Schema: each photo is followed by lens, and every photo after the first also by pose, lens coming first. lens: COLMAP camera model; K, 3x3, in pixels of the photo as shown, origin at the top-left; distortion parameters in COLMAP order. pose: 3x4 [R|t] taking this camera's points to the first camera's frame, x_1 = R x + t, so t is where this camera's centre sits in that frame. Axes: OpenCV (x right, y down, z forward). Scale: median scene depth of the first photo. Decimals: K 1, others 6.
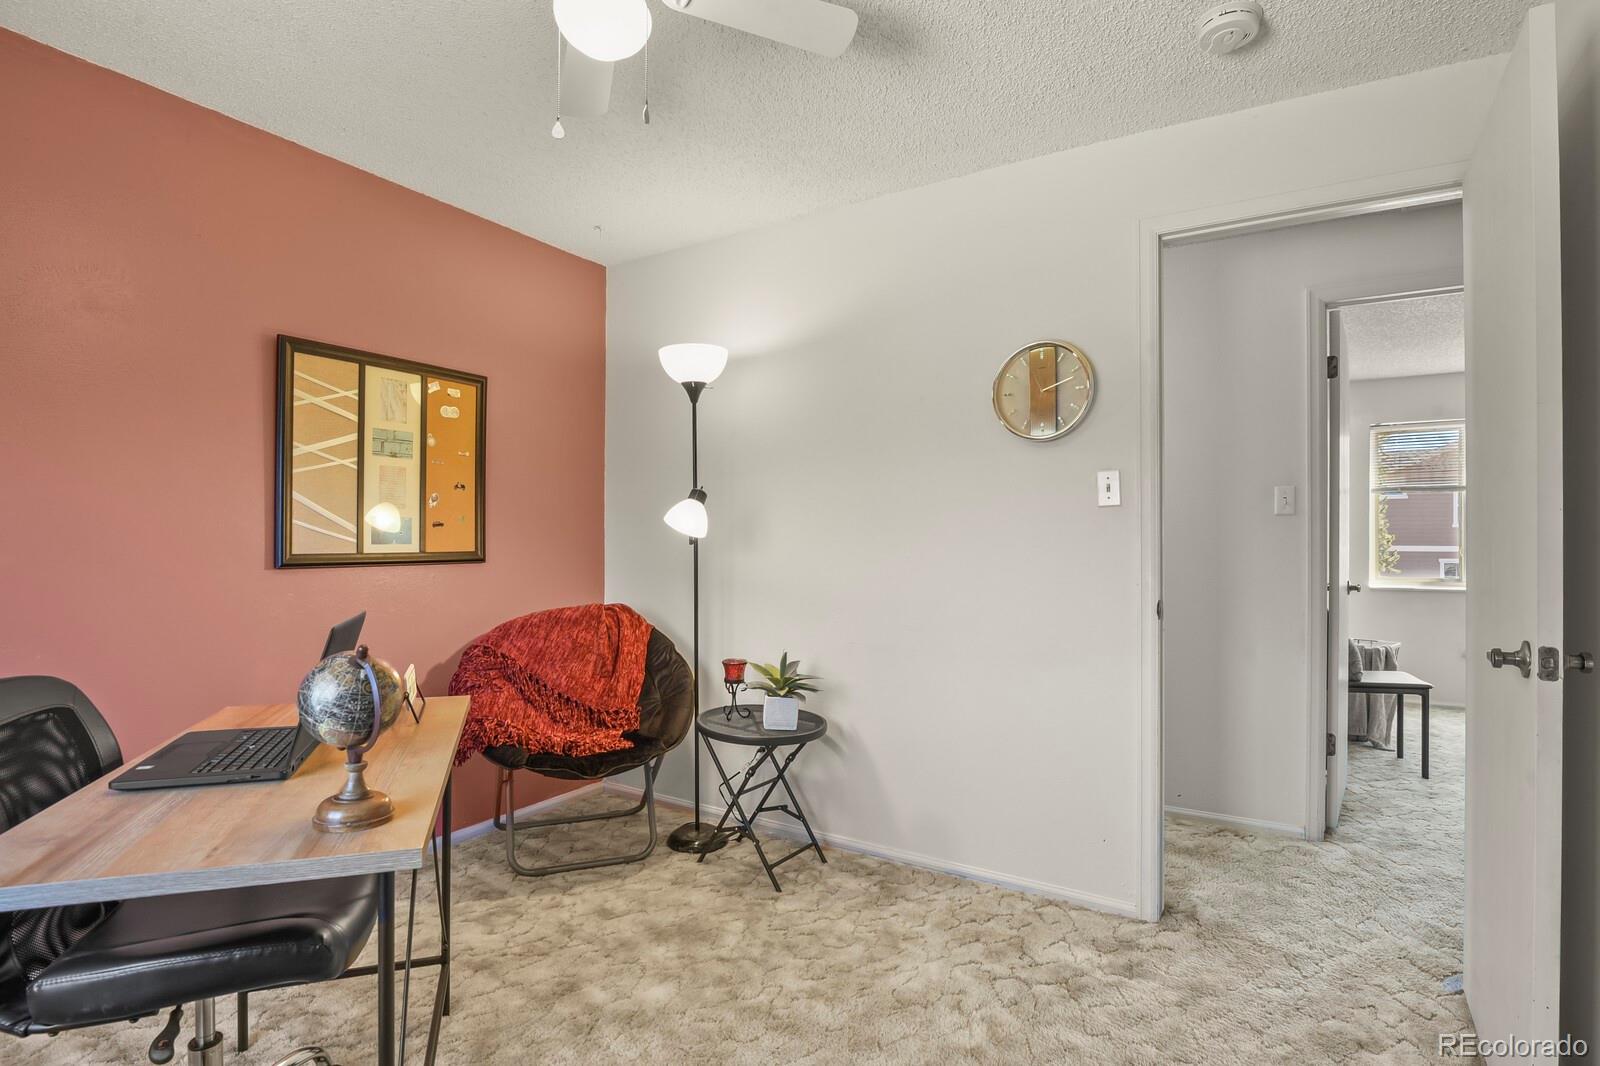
lens RADIAL K [[777.5, 0, 803.0], [0, 777.5, 530.4], [0, 0, 1]] dist [-0.010862, -0.005298]
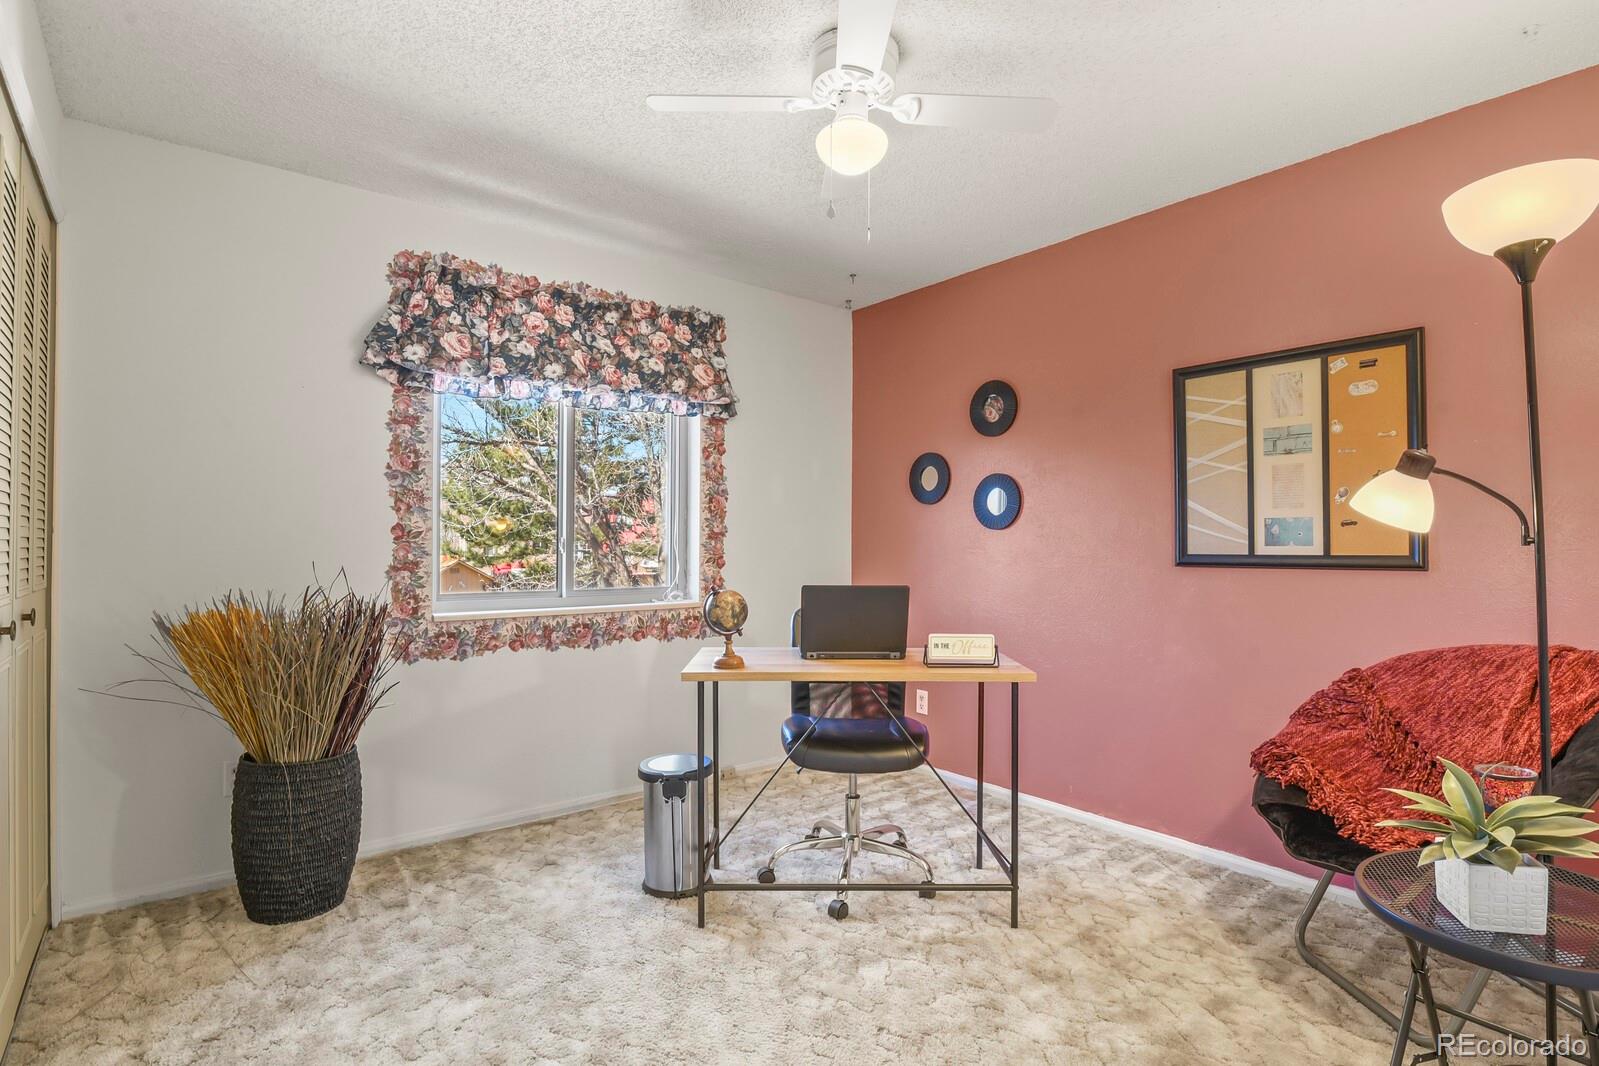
lens RADIAL K [[777.0, 0, 800.3], [0, 777.0, 533.3], [0, 0, 1]] dist [-0.010862, -0.005298]
pose [[-0.329041, -0.012222, -0.944237, 0.583816], [0.013574, 0.999752, -0.017670, 0.011453], [0.944218, -0.018631, -0.328794, 0.775444]]
